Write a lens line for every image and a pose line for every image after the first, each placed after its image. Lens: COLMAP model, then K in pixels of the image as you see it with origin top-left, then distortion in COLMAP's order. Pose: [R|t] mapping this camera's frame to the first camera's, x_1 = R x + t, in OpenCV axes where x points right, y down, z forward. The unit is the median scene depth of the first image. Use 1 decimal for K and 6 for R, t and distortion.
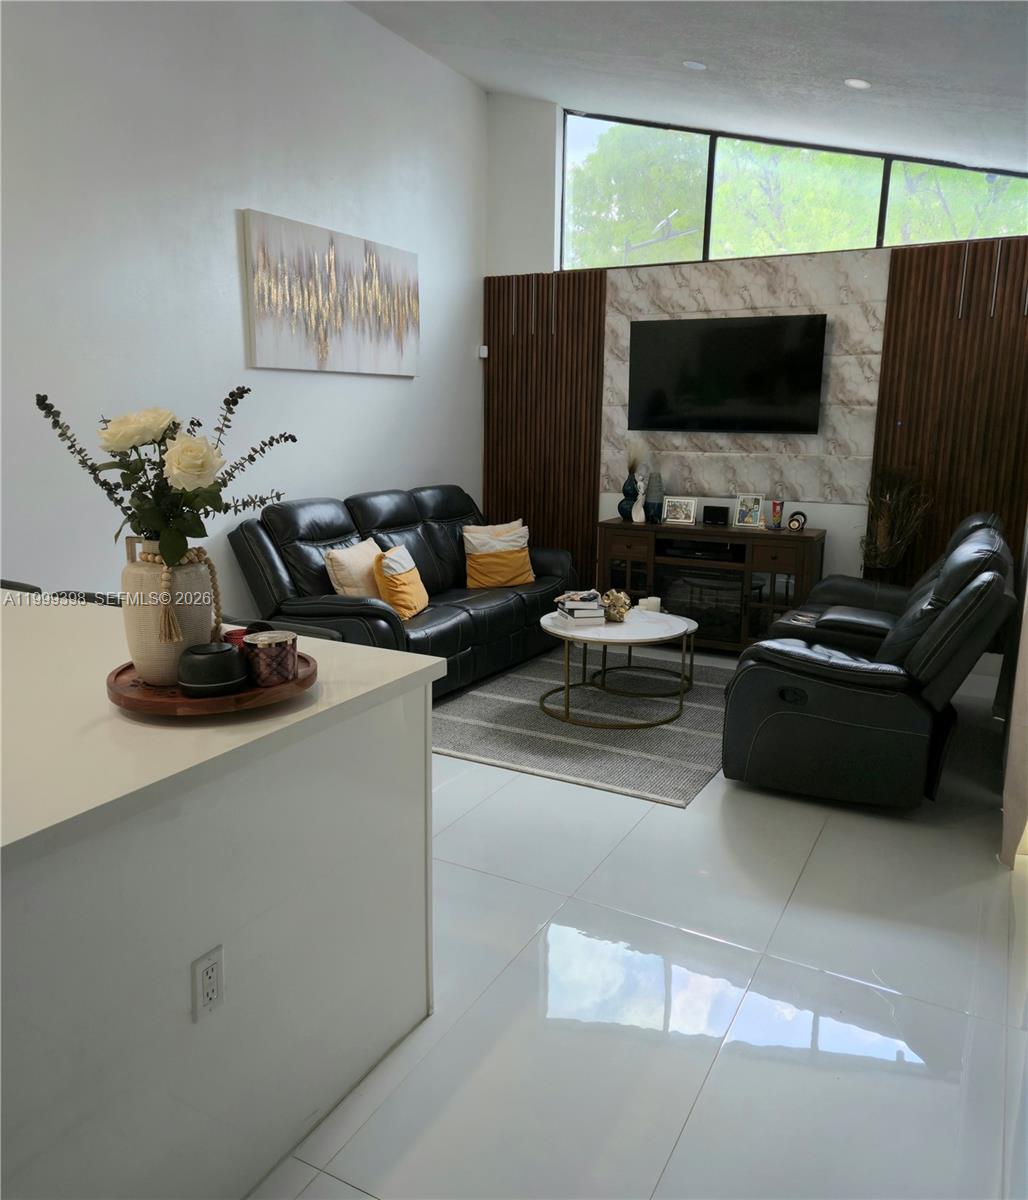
lens RADIAL K [[917.8, 0, 507.0], [0, 917.8, 588.4], [0, 0, 1]] dist [0.075580, -0.064703]
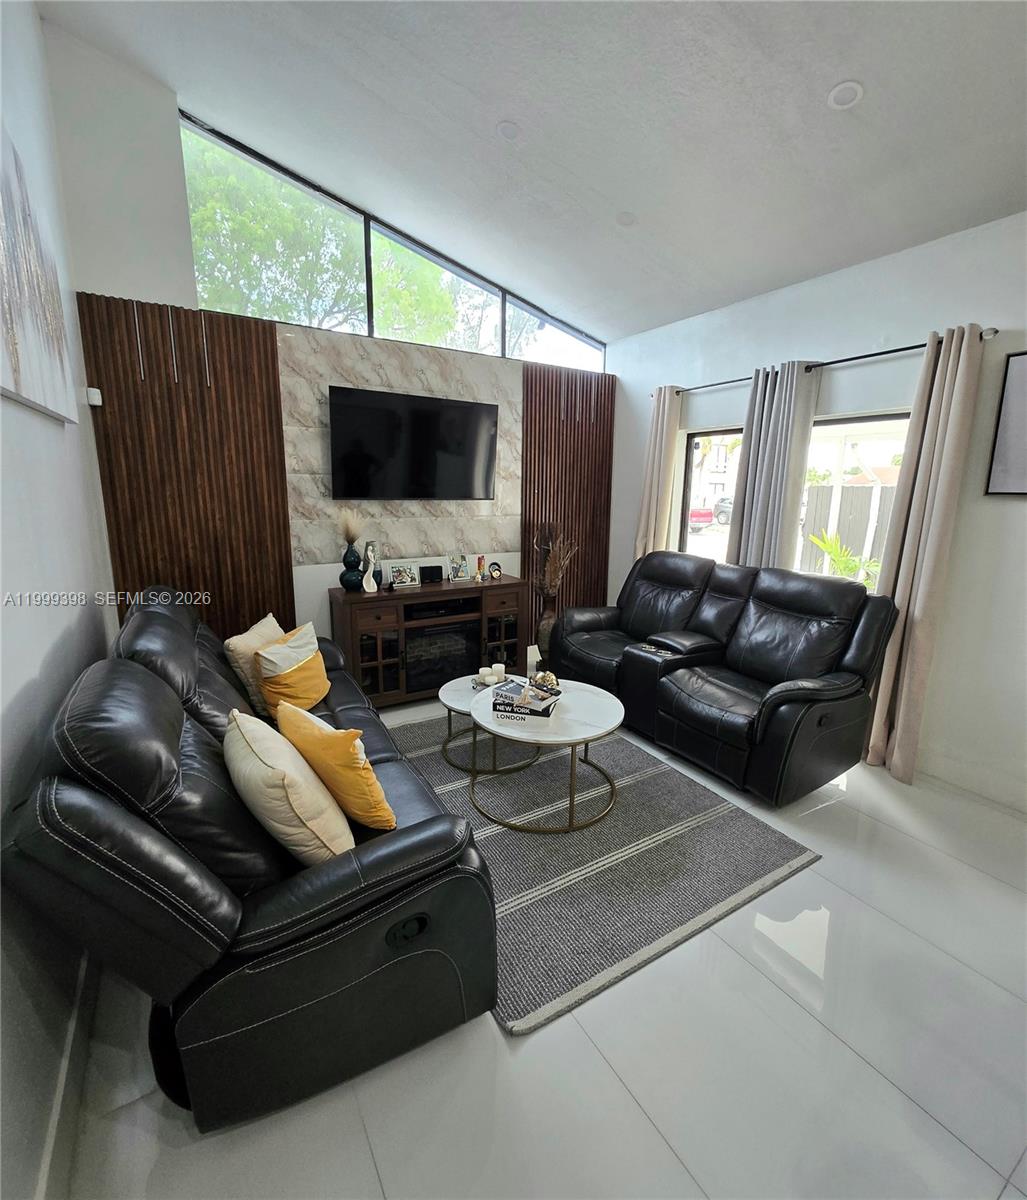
lens RADIAL K [[538.3, 0, 517.5], [0, 538.3, 590.6], [0, 0, 1]] dist [-0.001902, -0.001257]
pose [[0.491931, -0.172490, 0.853376, -0.297674], [0.152113, 0.982130, 0.110829, -0.122791], [-0.857243, 0.075290, 0.509379, 0.611724]]
